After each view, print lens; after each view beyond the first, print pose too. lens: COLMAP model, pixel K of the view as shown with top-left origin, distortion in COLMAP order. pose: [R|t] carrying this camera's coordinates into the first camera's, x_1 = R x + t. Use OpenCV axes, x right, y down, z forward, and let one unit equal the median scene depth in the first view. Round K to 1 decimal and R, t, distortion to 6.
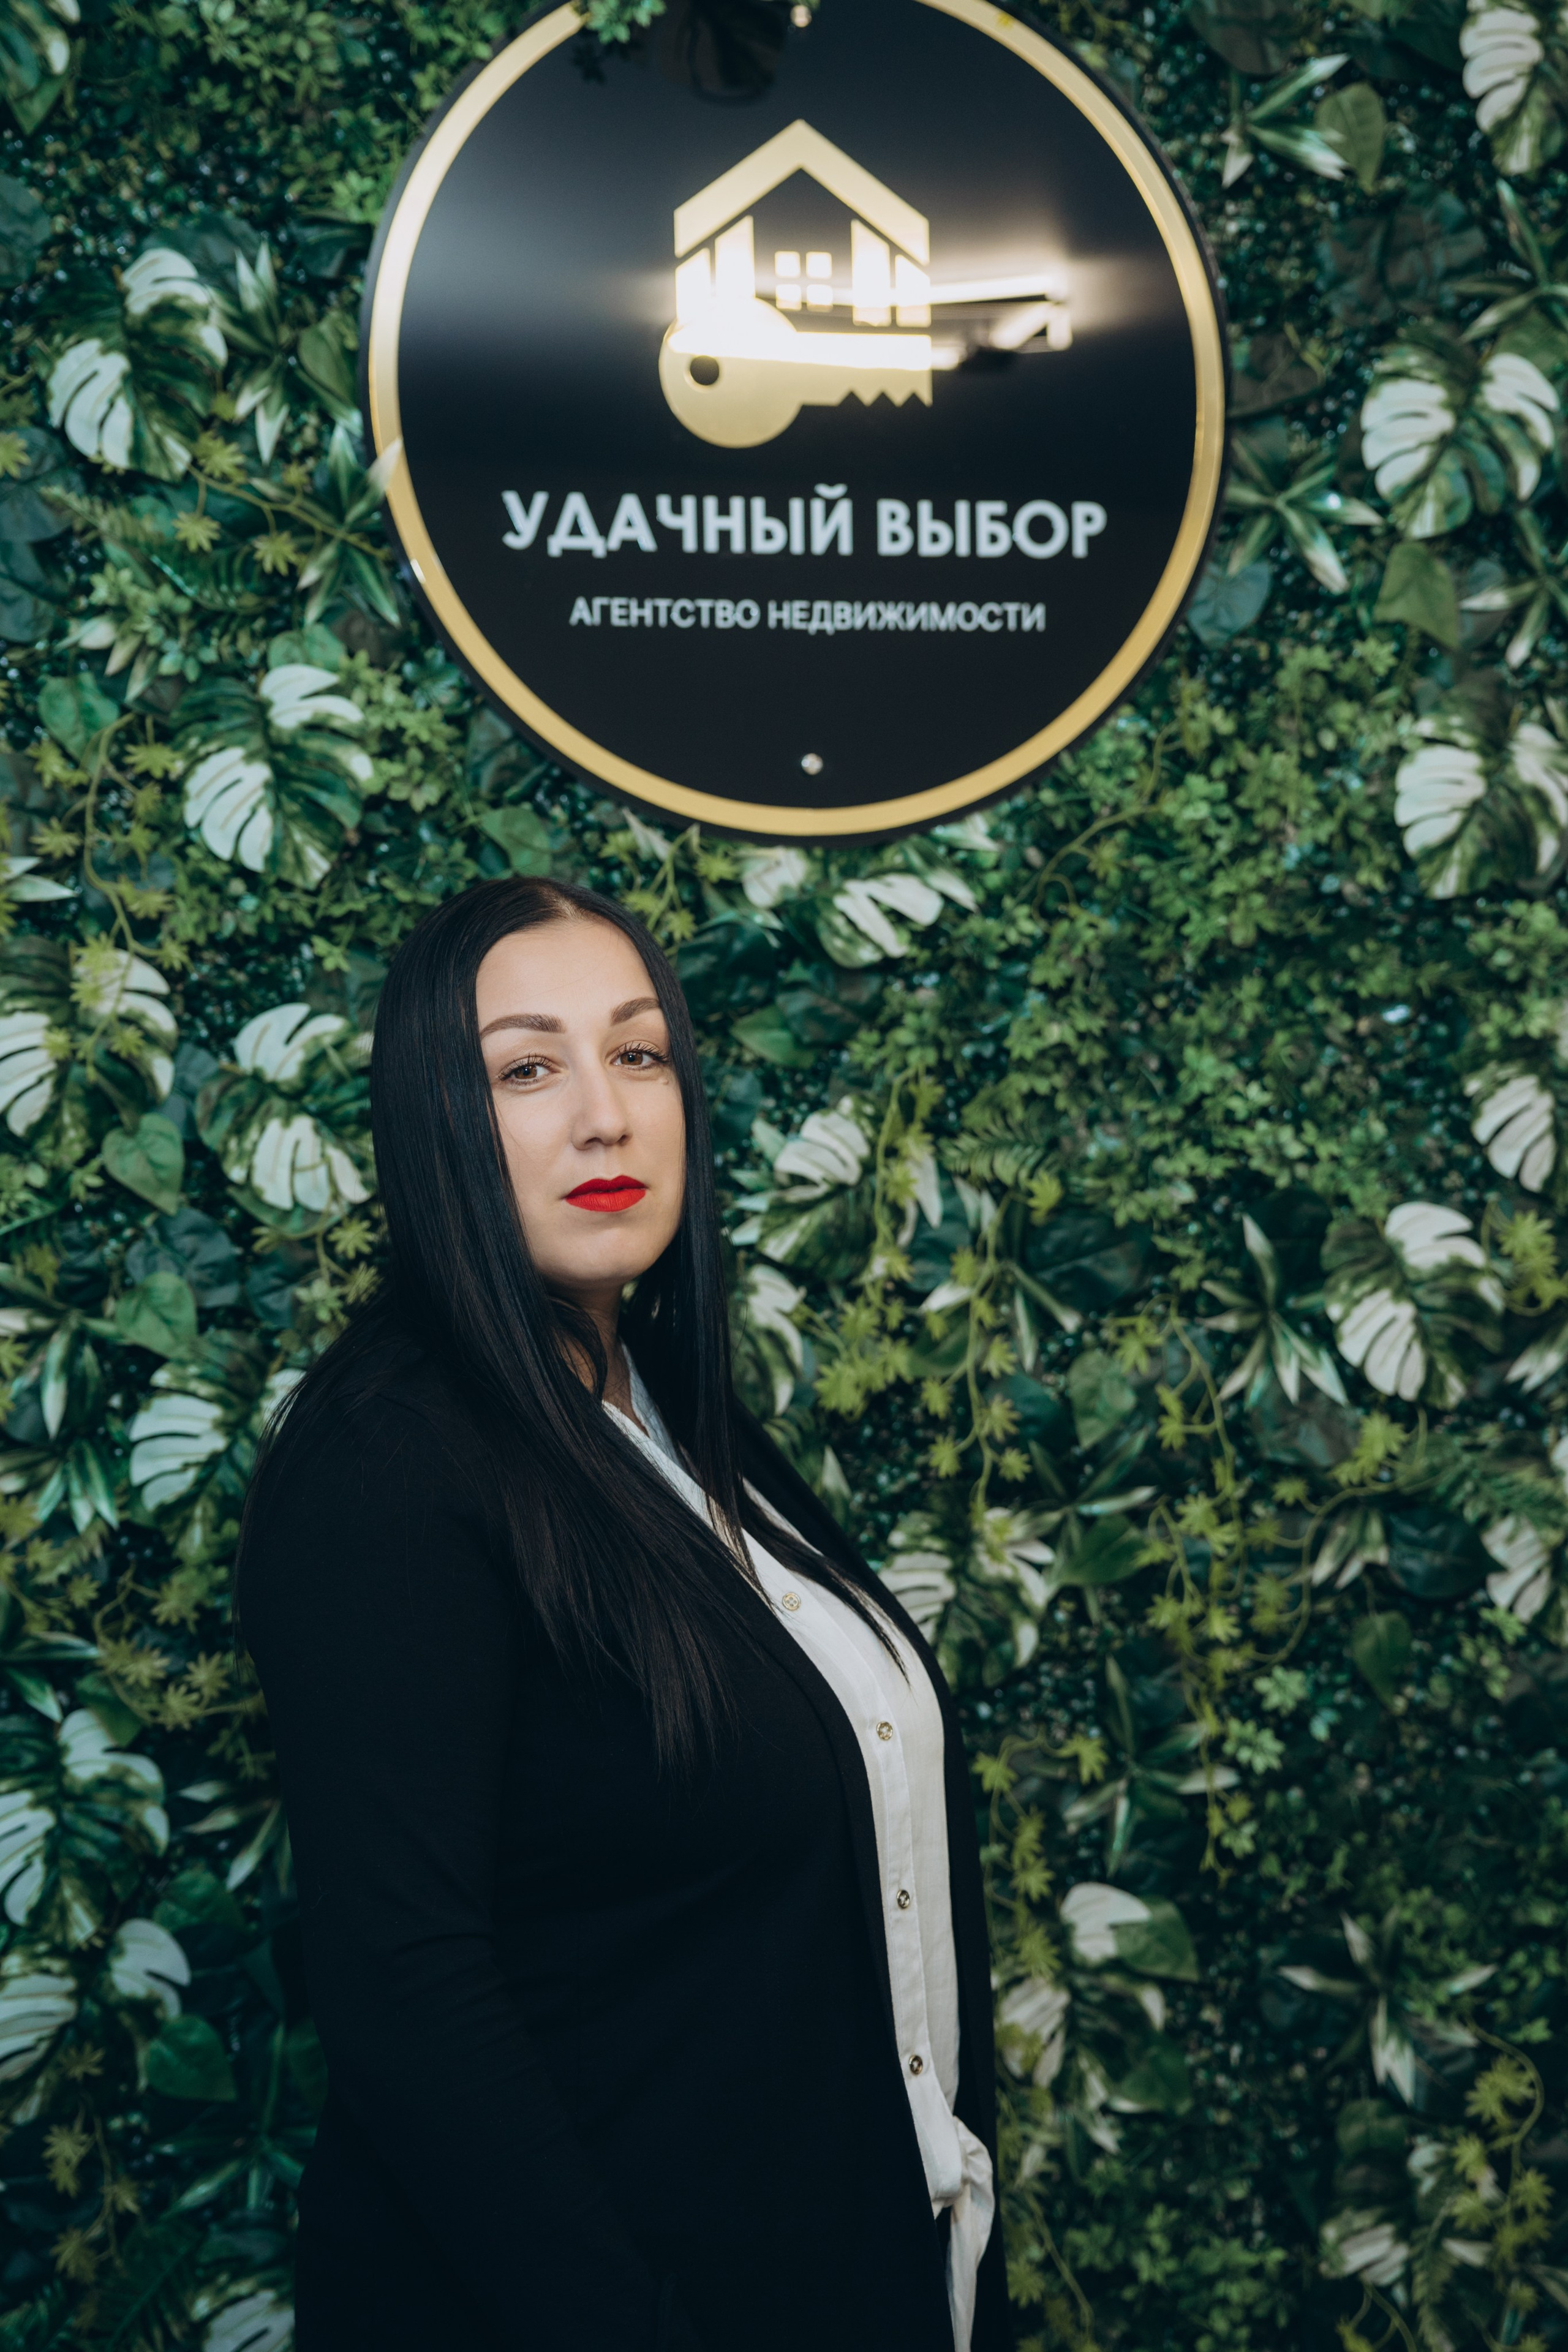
lens RADIAL K [[3761.7, 0, 784.7], [0, 3761.7, 1168.7], [0, 0, 1]] dist [0.411439, -0.931140]
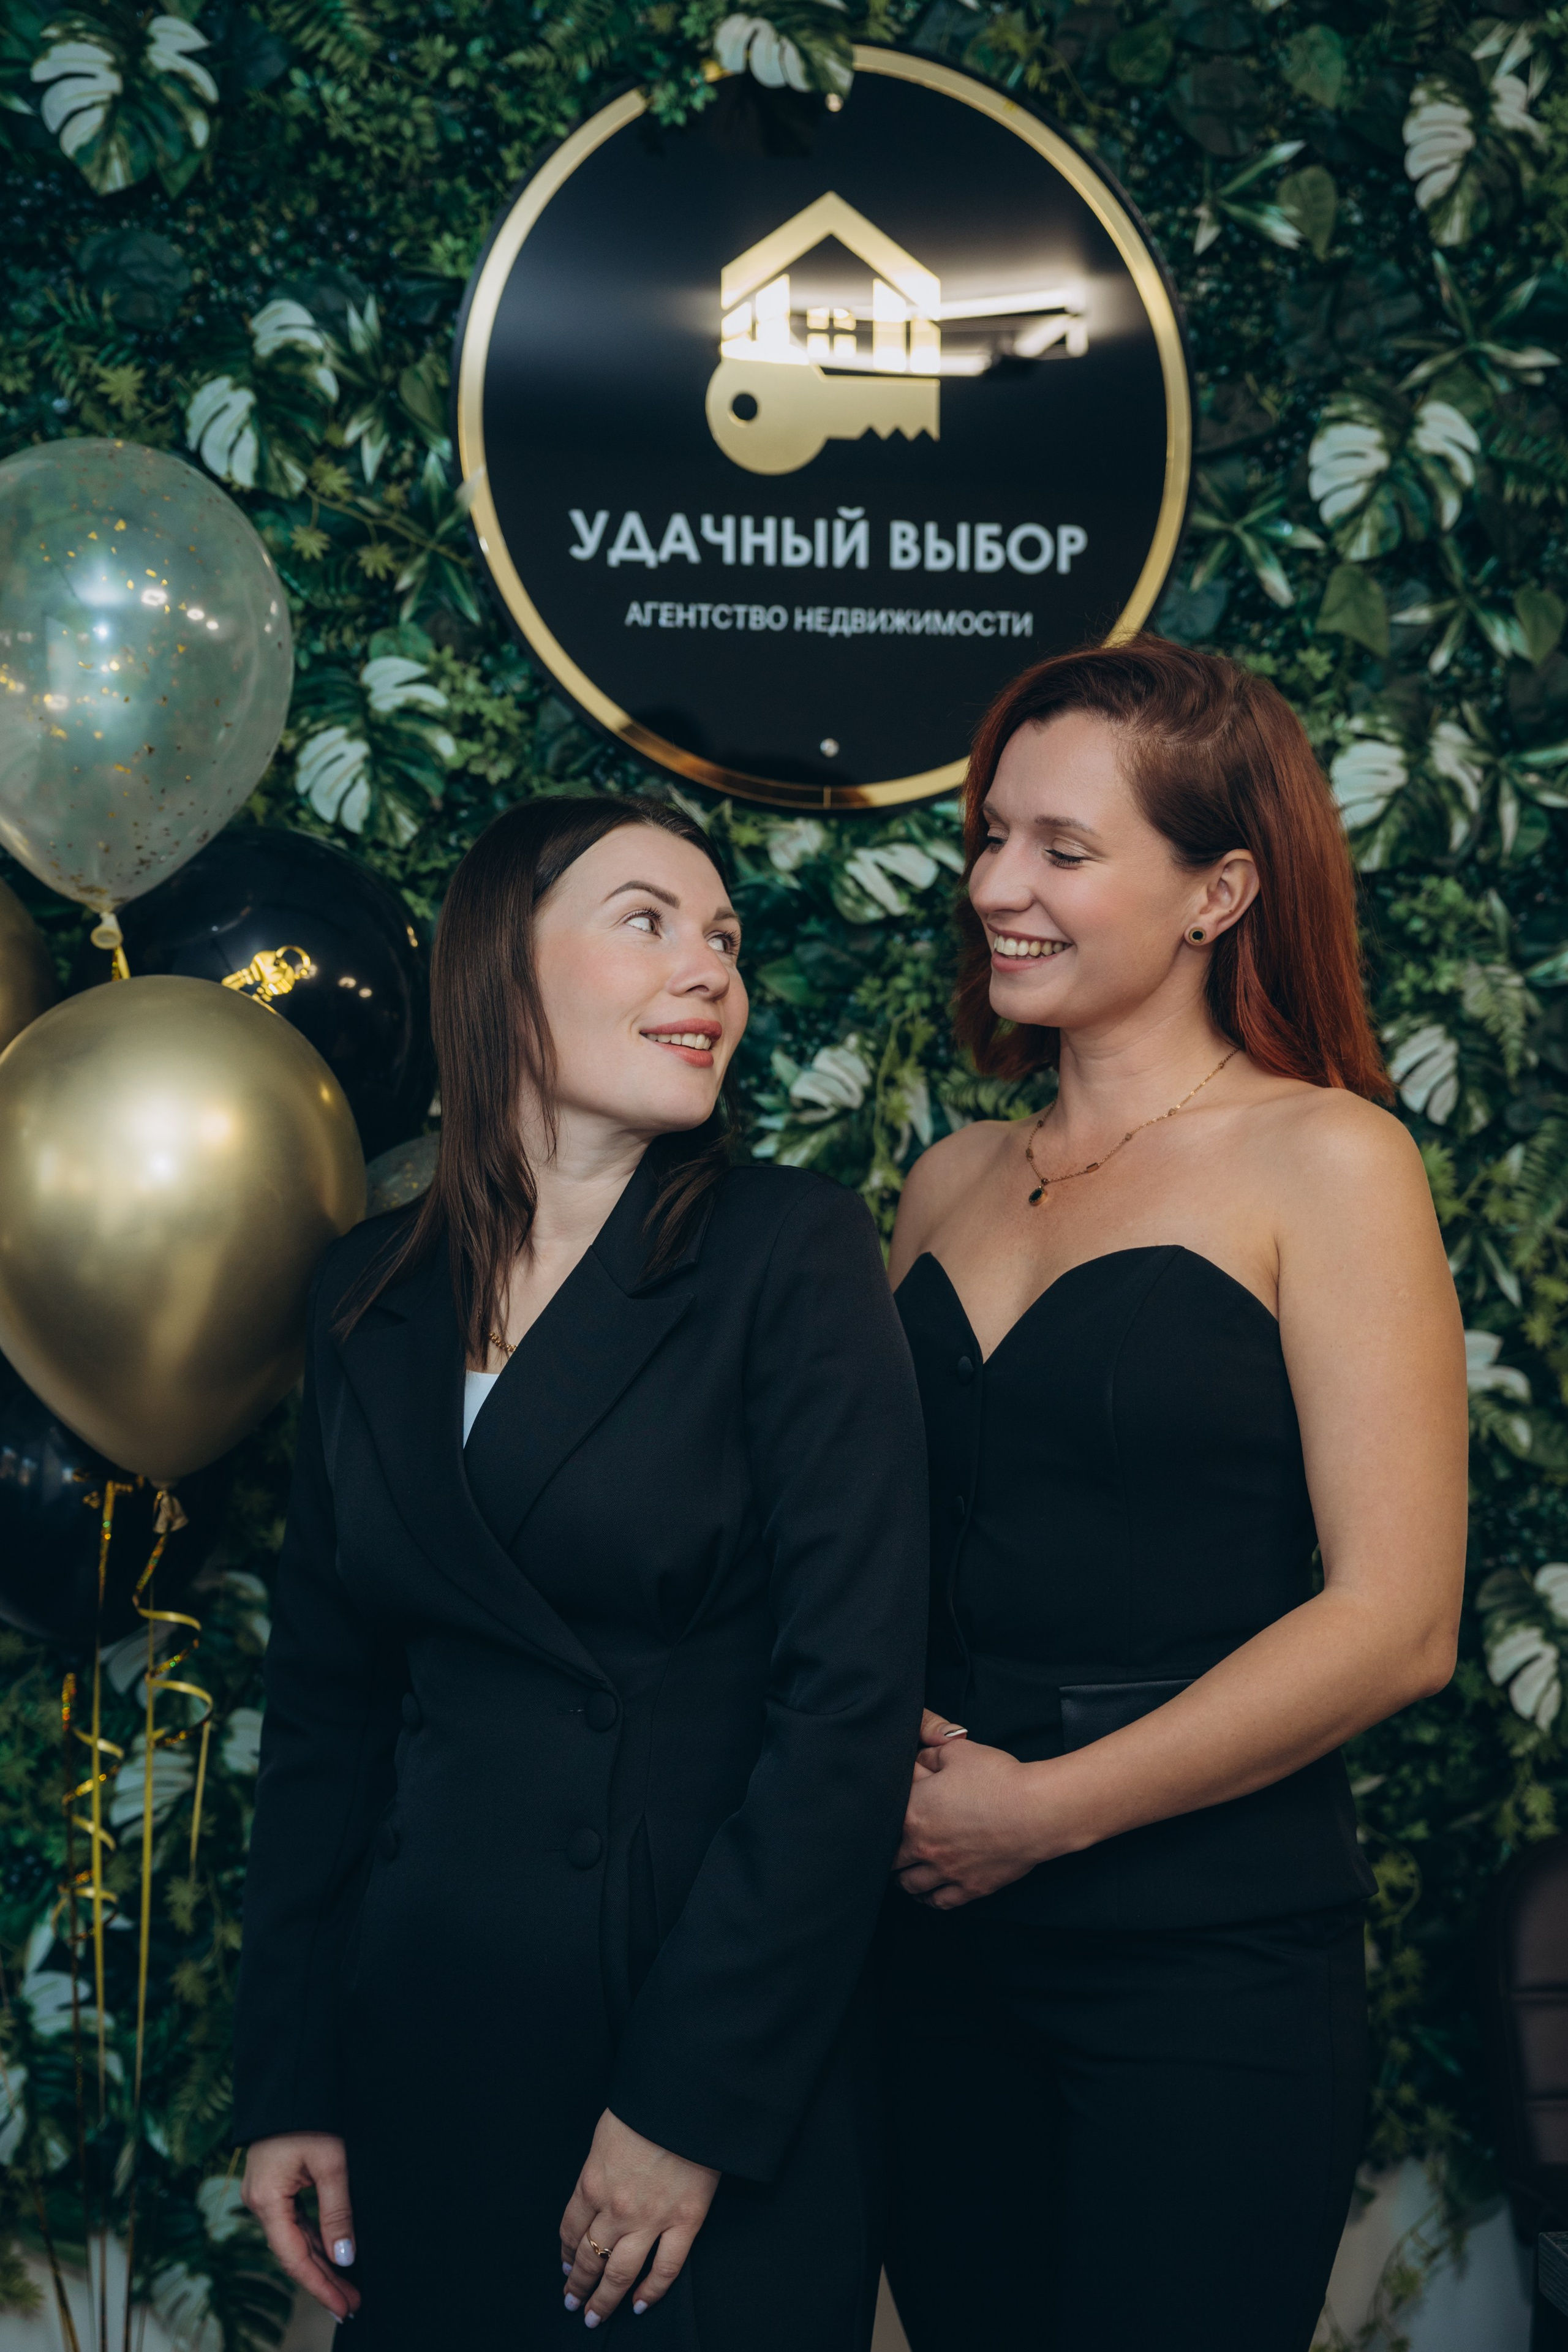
lens RADIAL K [[3537.1, 0, 784.9], [0, 3537.1, 1175.4], [0, 0, 1]] dist [0.423759, -1.013293]
pose [[0.999685, 0.021587, -0.012830, 0.010497], [-0.021116, 0.999135, 0.035820, -0.014051], [0.013592, -0.035538, 0.999276, -0.107078]]
